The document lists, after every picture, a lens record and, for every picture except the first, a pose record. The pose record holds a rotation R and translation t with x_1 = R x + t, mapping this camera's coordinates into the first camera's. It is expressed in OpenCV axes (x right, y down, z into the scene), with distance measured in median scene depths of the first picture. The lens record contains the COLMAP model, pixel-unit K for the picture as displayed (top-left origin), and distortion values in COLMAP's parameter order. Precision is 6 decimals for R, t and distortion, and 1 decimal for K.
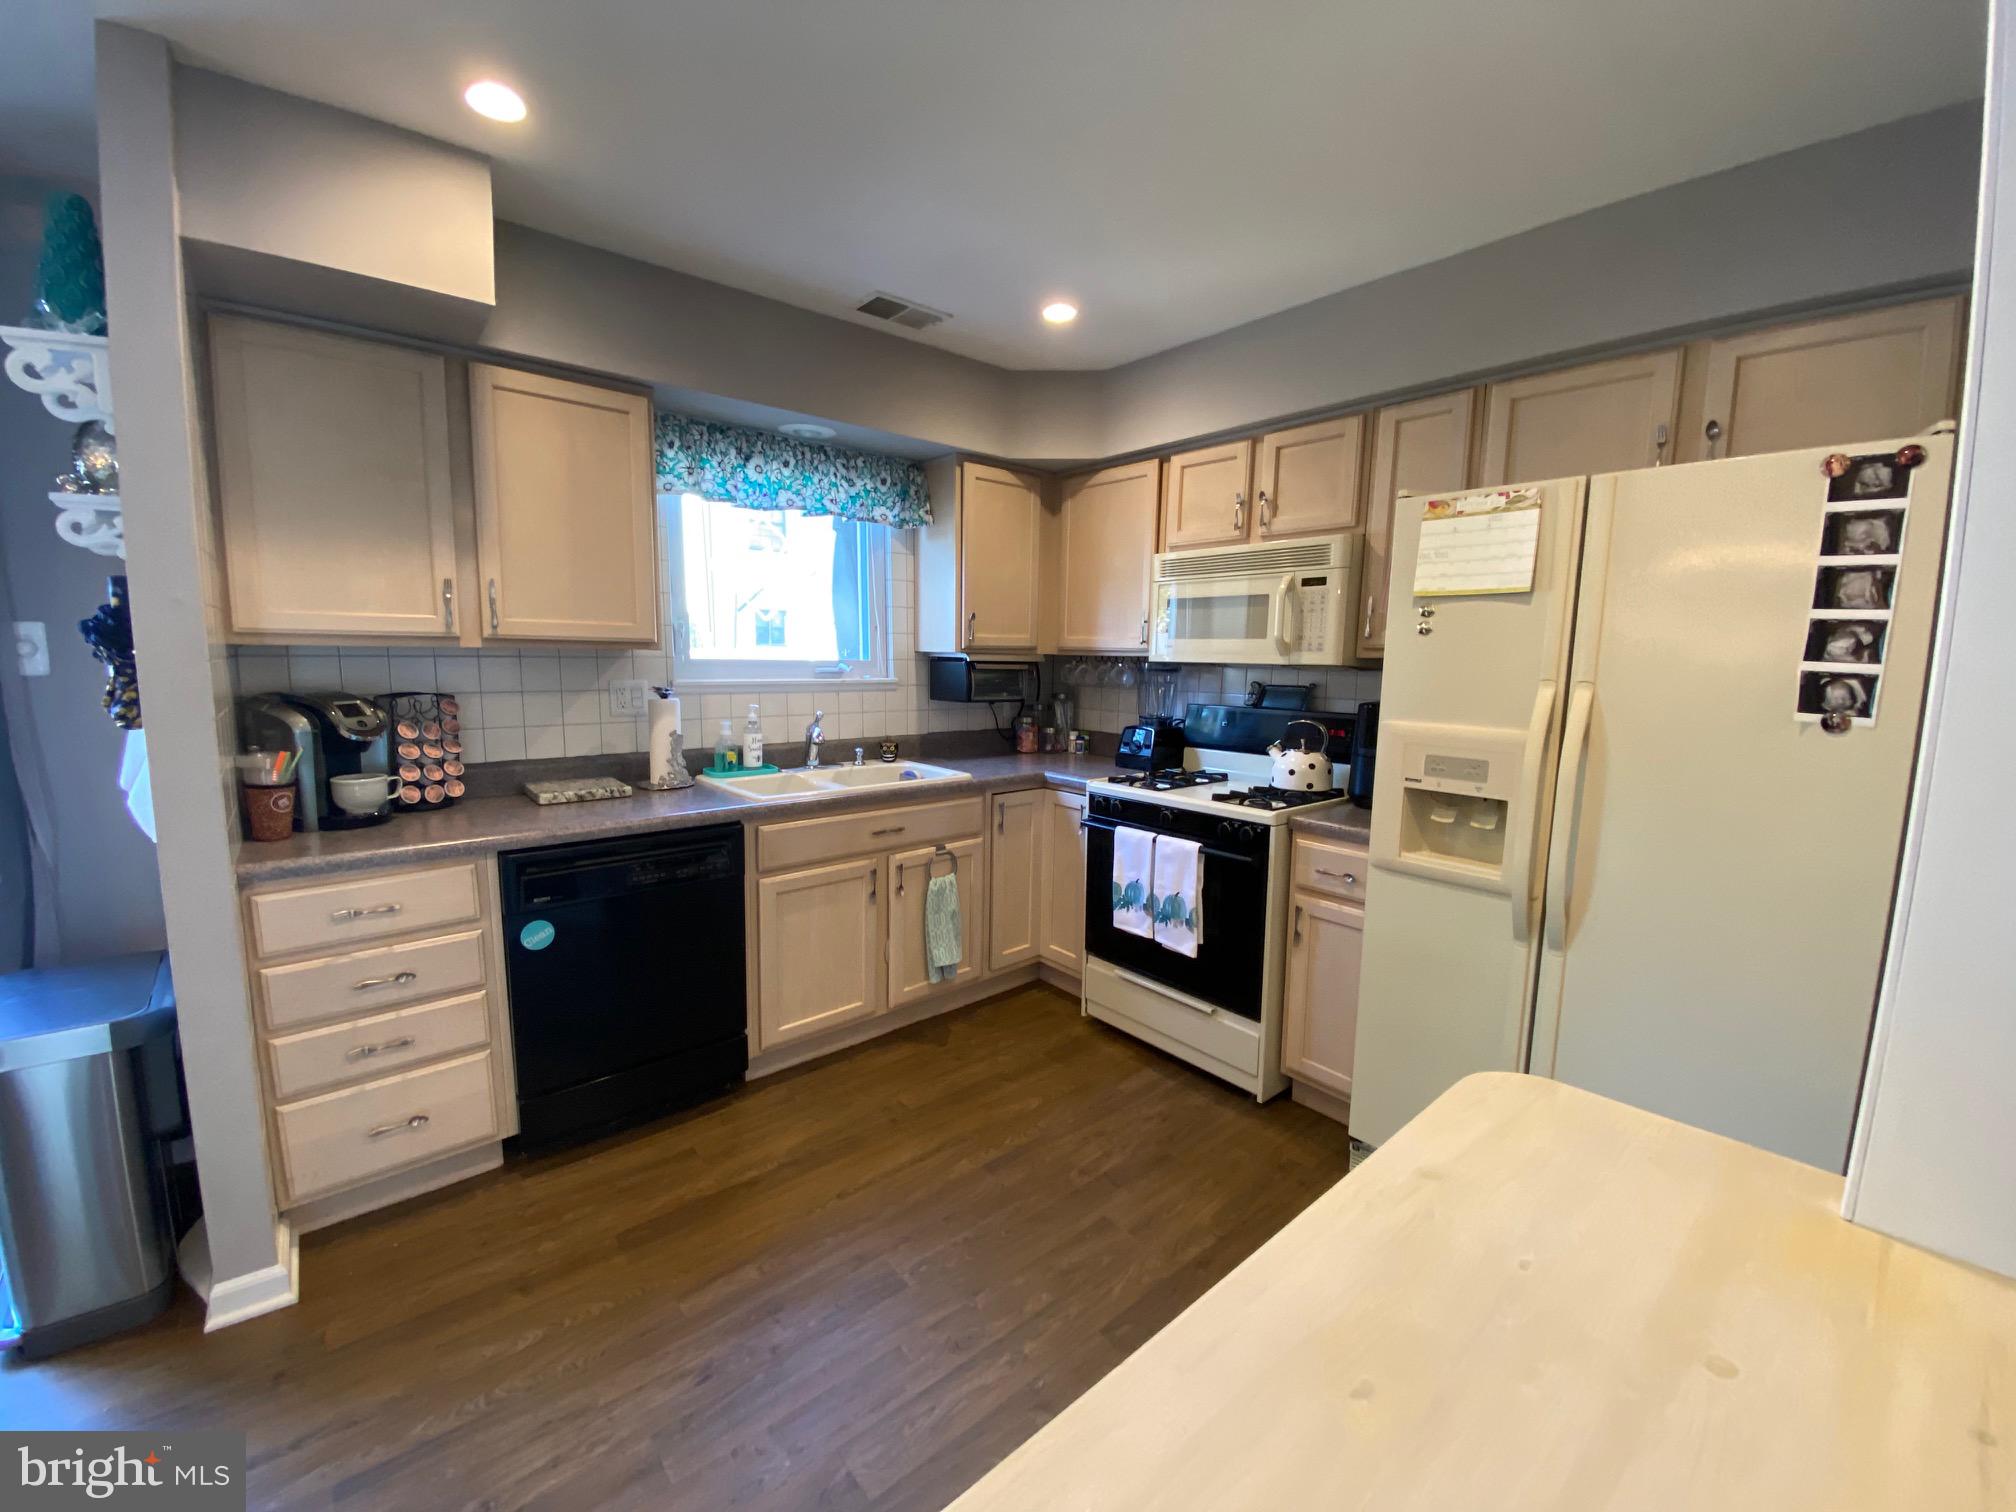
lens RADIAL K [[809.2, 0, 1003.1], [0, 809.2, 754.7], [0, 0, 1]] dist [0.005308, -0.012023]
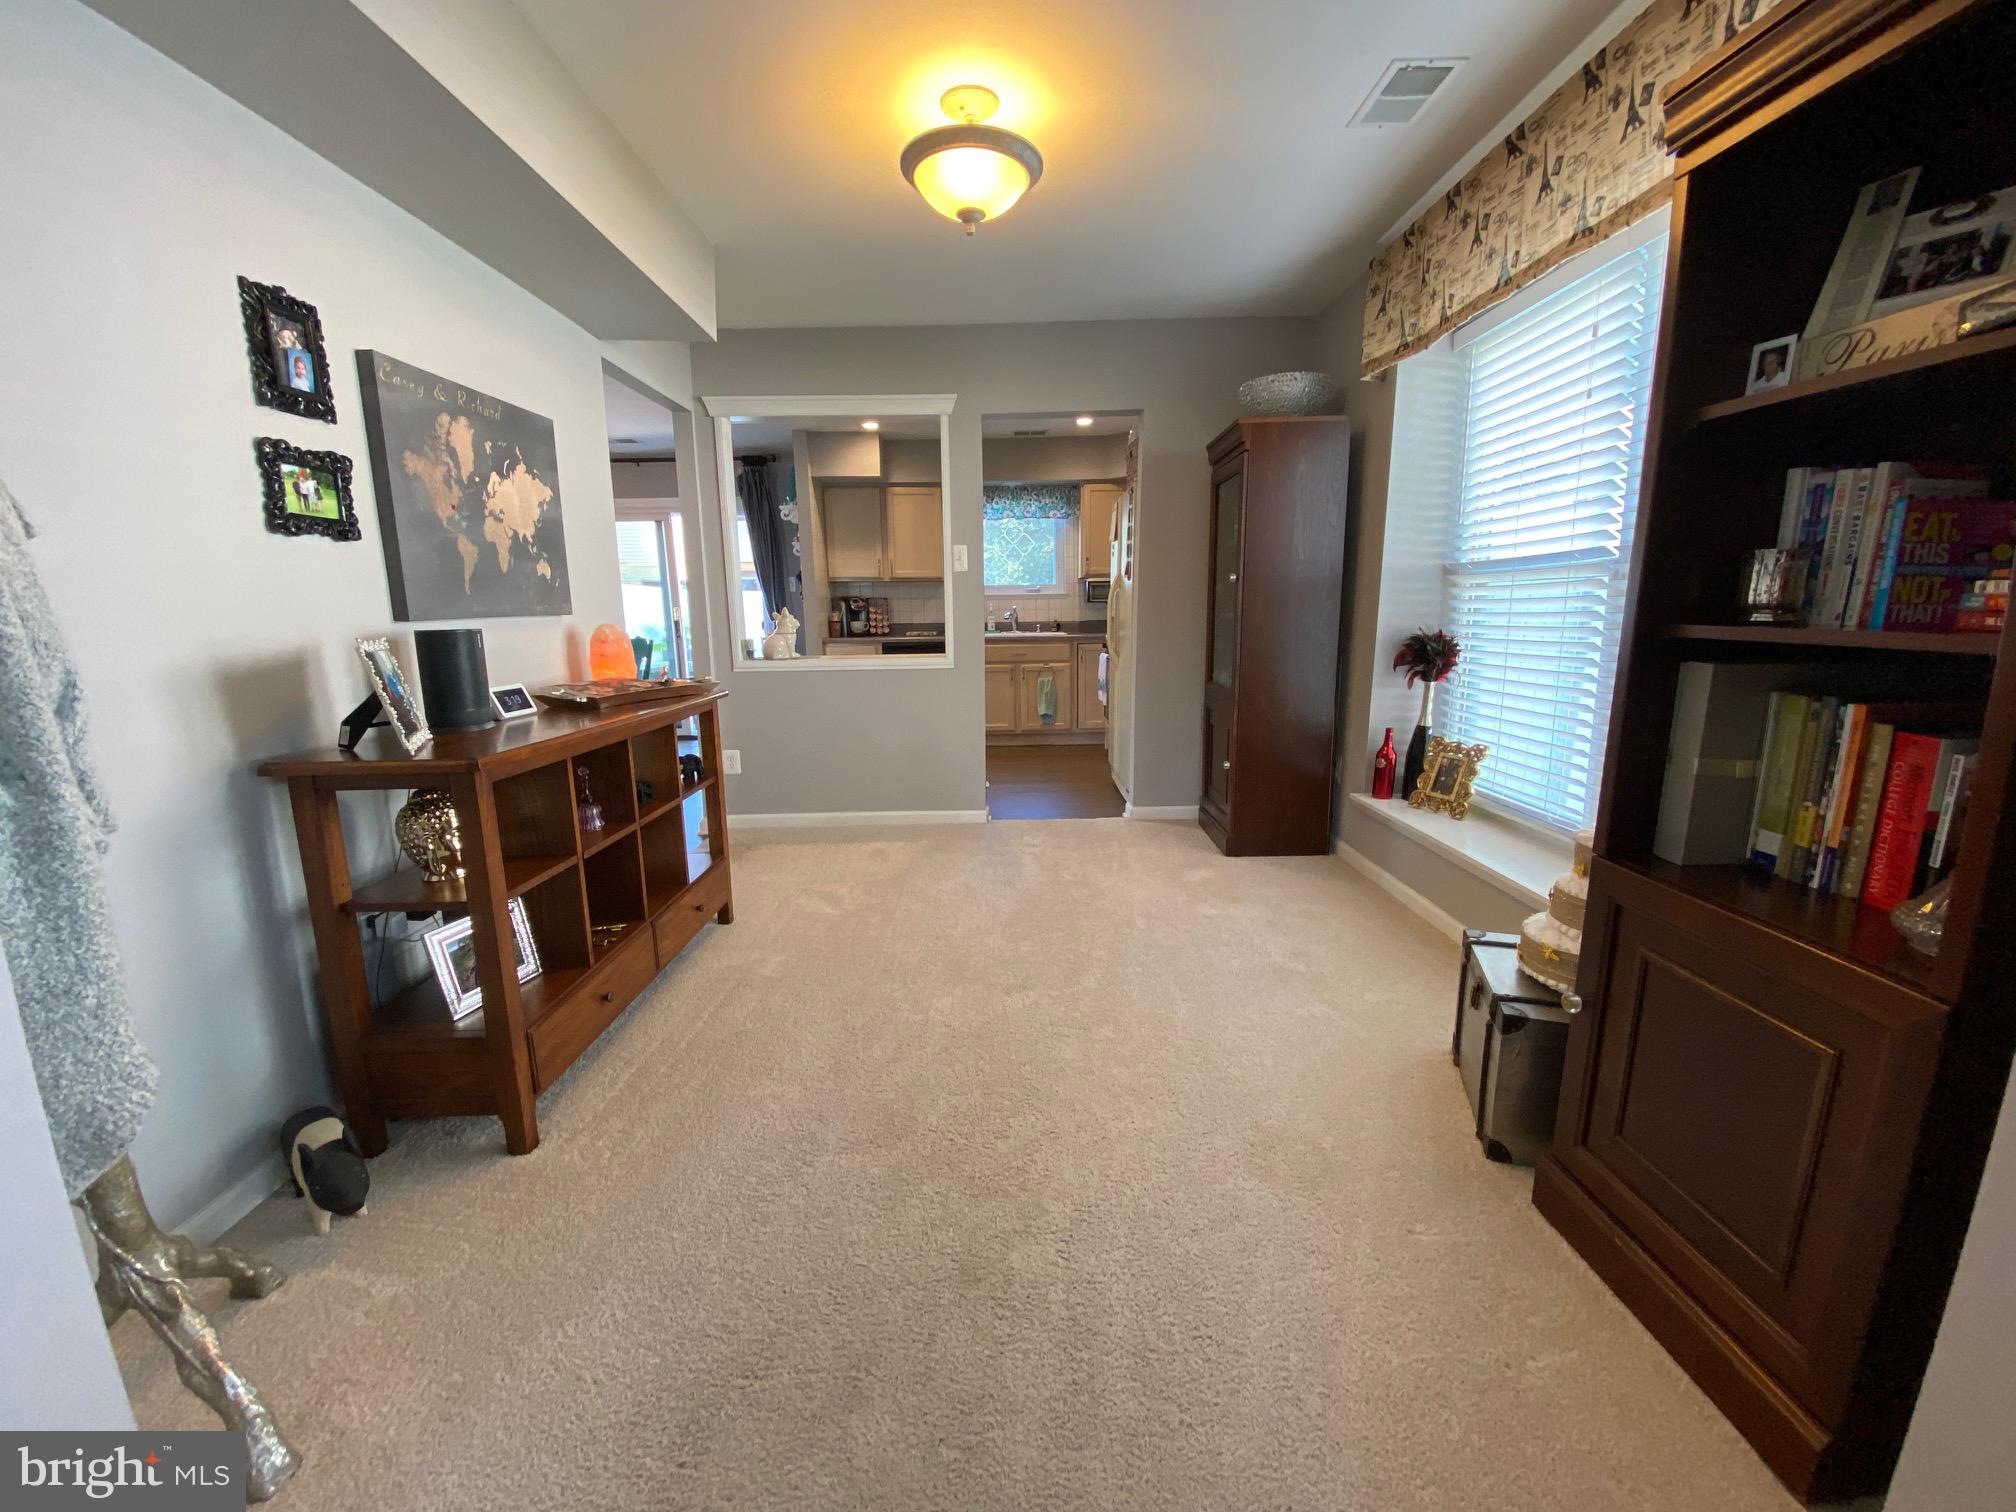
lens RADIAL K [[809.2, 0, 1012.8], [0, 809.2, 774.4], [0, 0, 1]] dist [0.005308, -0.012023]
pose [[0.772315, 0.099282, -0.627433, 1.550976], [-0.049190, 0.994092, 0.096753, 0.249476], [0.633332, -0.043860, 0.772636, -1.003743]]
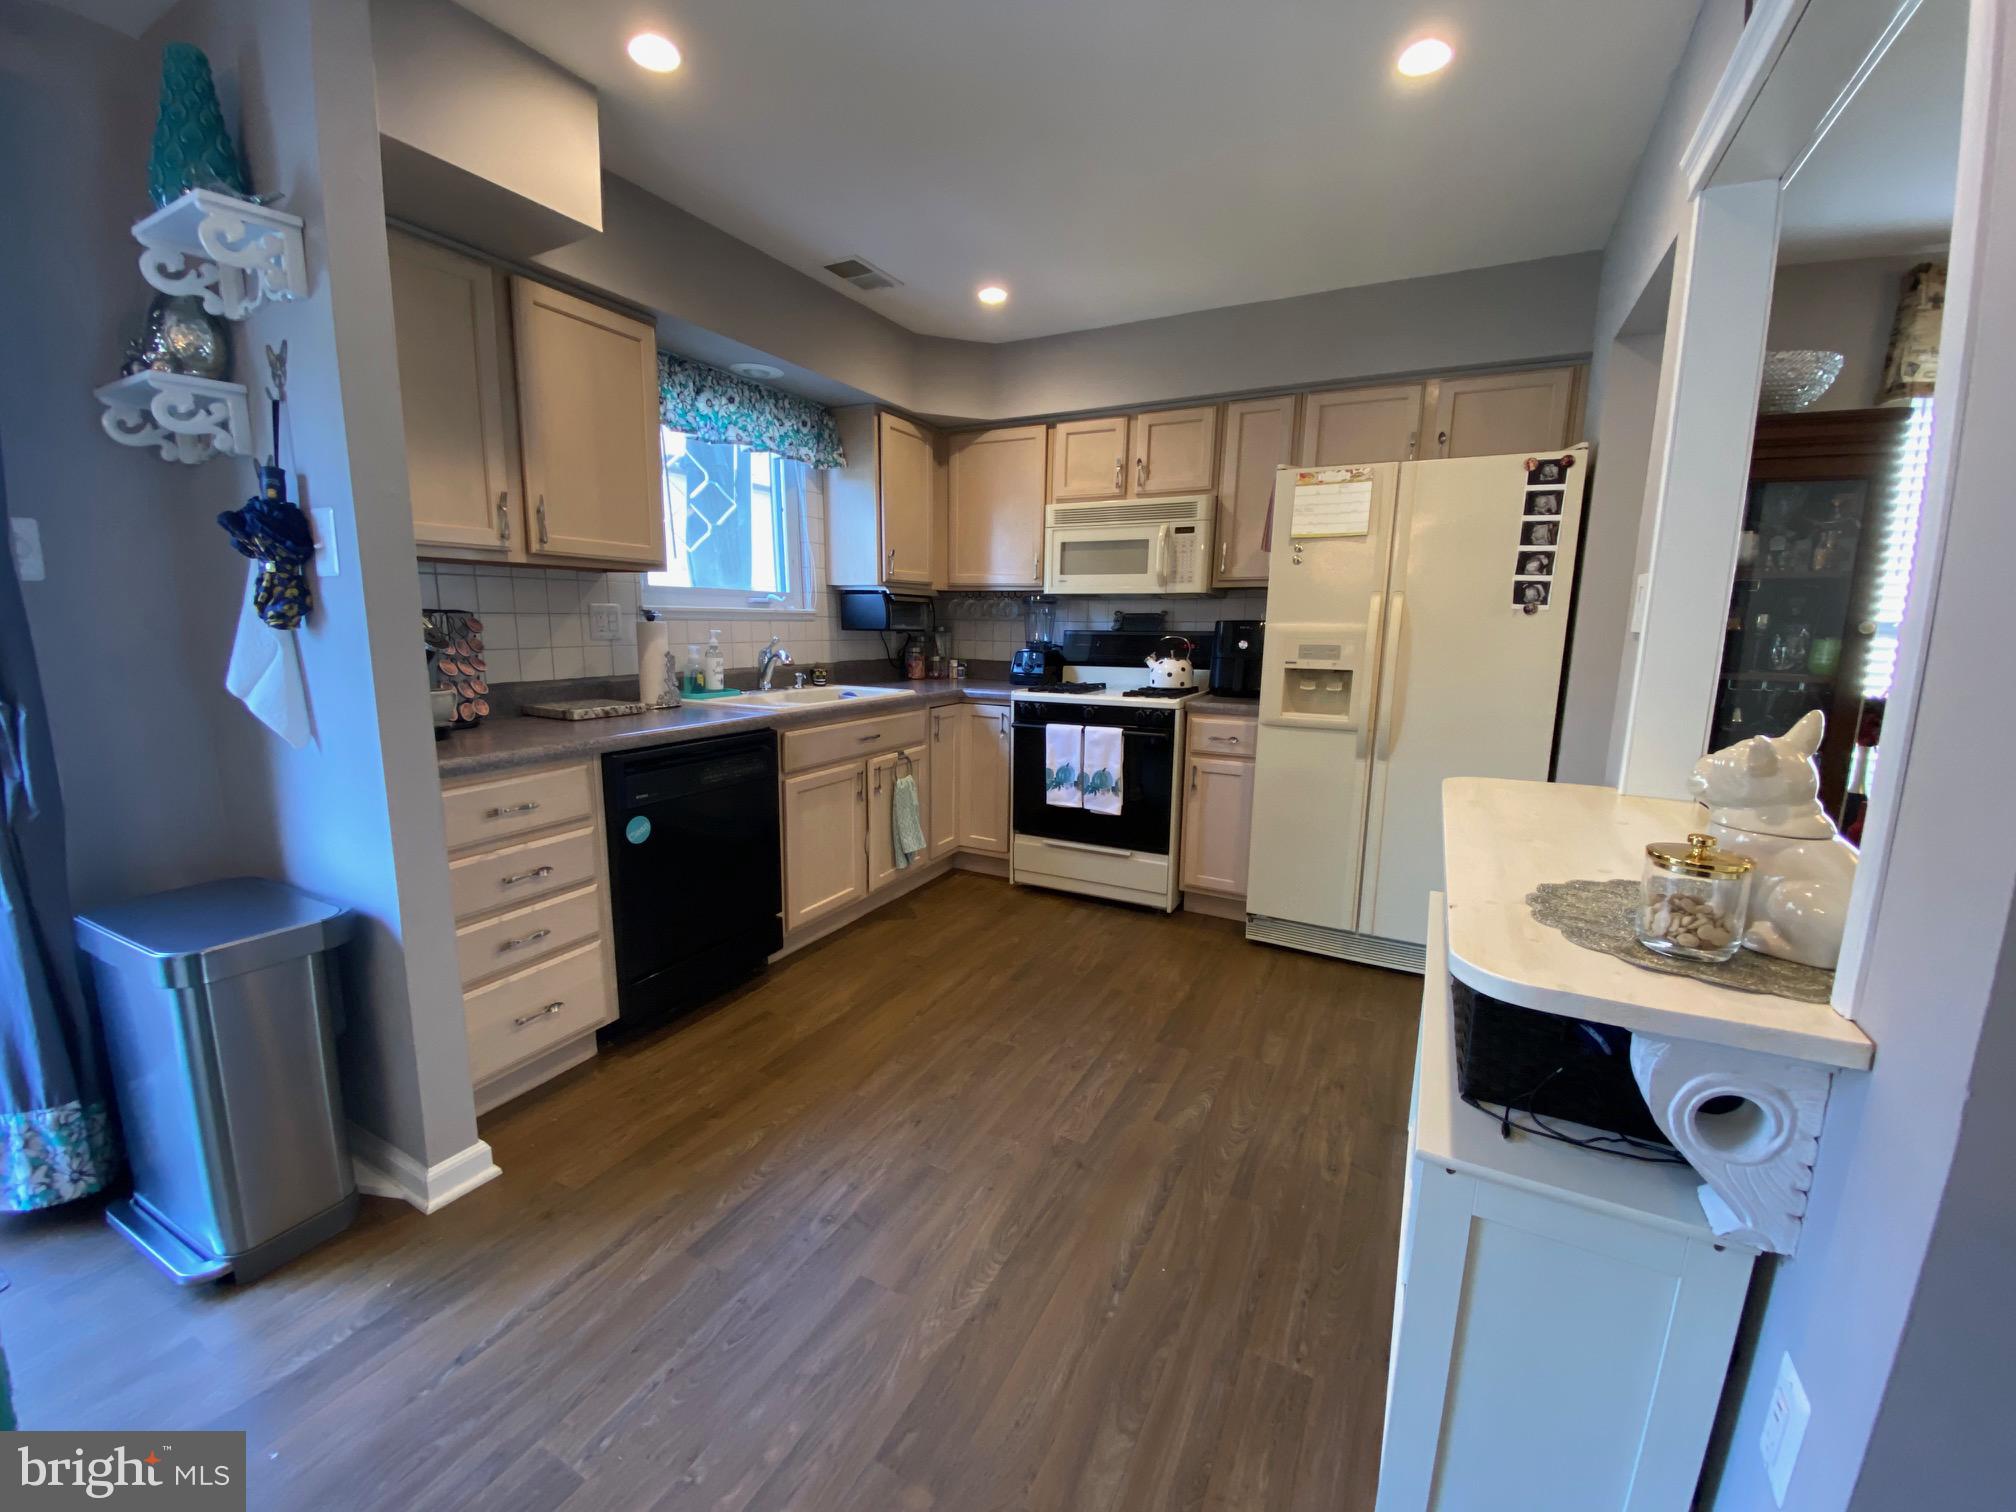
lens RADIAL K [[809.2, 0, 1003.5], [0, 809.2, 763.1], [0, 0, 1]] dist [0.005308, -0.012023]
pose [[0.927393, -0.069814, 0.367515, -0.433593], [0.049441, 0.996687, 0.064574, 0.073571], [-0.370806, -0.041715, 0.927773, -0.156287]]
